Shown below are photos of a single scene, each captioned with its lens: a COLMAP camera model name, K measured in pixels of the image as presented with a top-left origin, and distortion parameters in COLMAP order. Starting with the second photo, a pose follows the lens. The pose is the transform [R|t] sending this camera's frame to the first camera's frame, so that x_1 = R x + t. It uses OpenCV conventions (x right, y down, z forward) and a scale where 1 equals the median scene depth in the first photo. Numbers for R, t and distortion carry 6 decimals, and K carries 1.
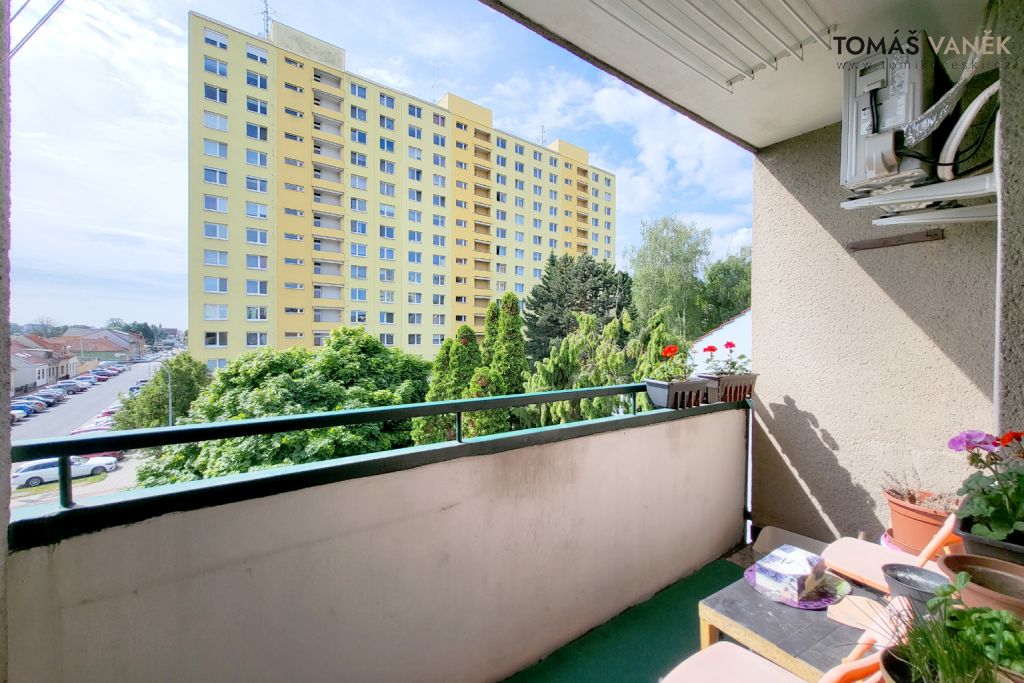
lens RADIAL K [[399.3, 0, 510.9], [0, 399.3, 336.2], [0, 0, 1]] dist [-0.000034, -0.000040]
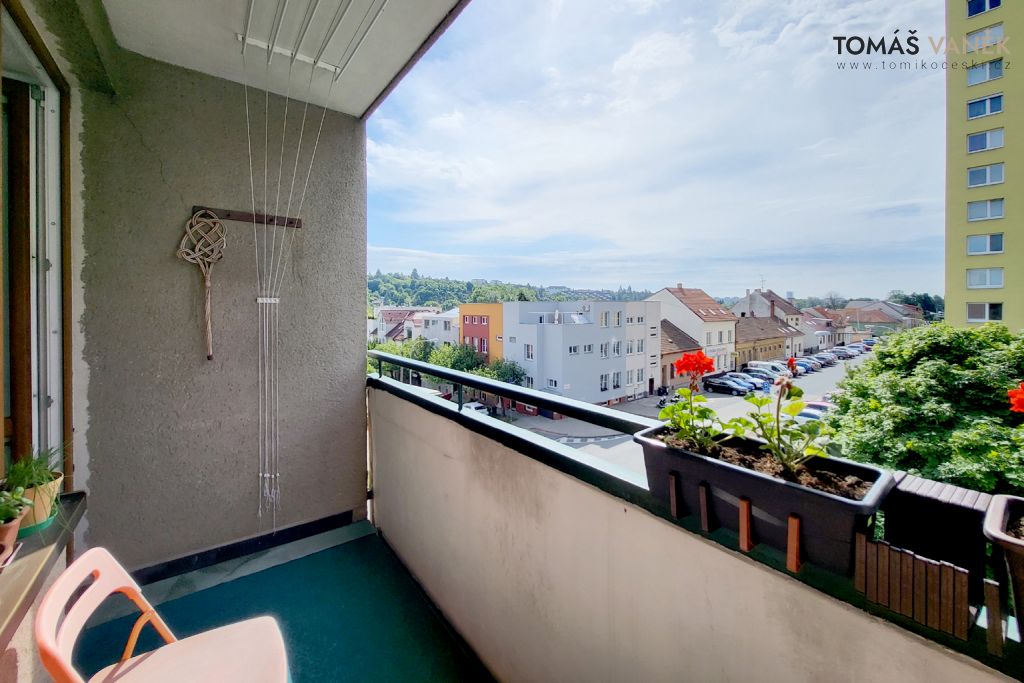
lens RADIAL K [[411.1, 0, 512.7], [0, 411.1, 310.0], [0, 0, 1]] dist [0.000356, 0.000035]
pose [[0.070107, 0.005423, -0.997525, 0.155718], [-0.000690, 0.999985, 0.005388, -0.003407], [0.997539, 0.000310, 0.070110, 0.157697]]
